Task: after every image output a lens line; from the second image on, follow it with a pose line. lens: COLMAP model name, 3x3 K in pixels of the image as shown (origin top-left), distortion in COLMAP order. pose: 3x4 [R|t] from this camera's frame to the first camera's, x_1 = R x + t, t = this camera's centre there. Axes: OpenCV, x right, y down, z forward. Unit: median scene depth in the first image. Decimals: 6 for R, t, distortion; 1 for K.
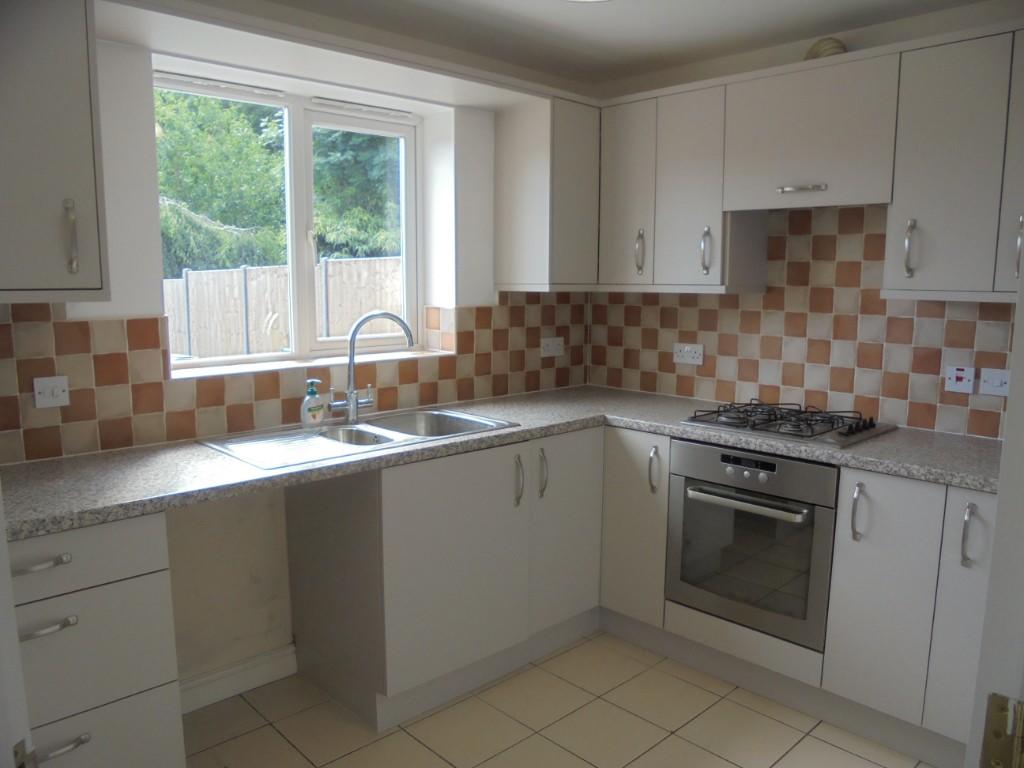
lens RADIAL K [[777.4, 0, 512.0], [0, 777.4, 384.0], [0, 0, 1]] dist [-0.002058, 0.002160]
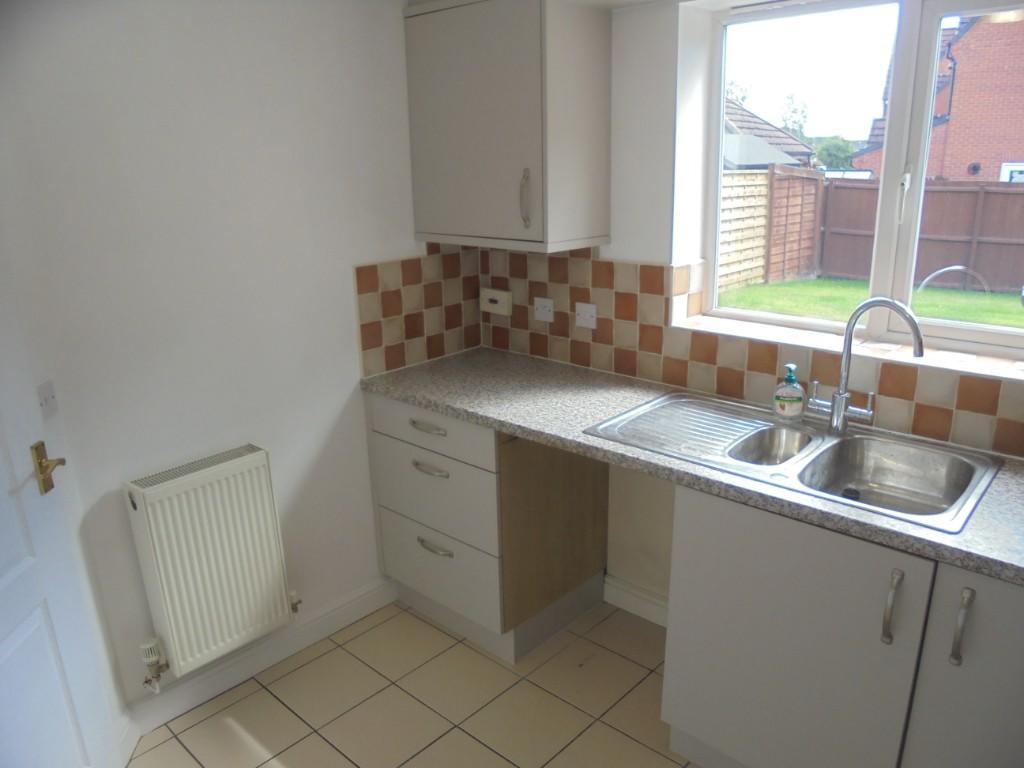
lens RADIAL K [[784.8, 0, 512.3], [0, 784.8, 401.6], [0, 0, 1]] dist [-0.082338, 0.001776]
pose [[0.089279, 0.307921, -0.947214, 0.590205], [-0.122203, 0.947213, 0.296402, -0.204030], [0.988482, 0.089289, 0.122195, 0.701969]]
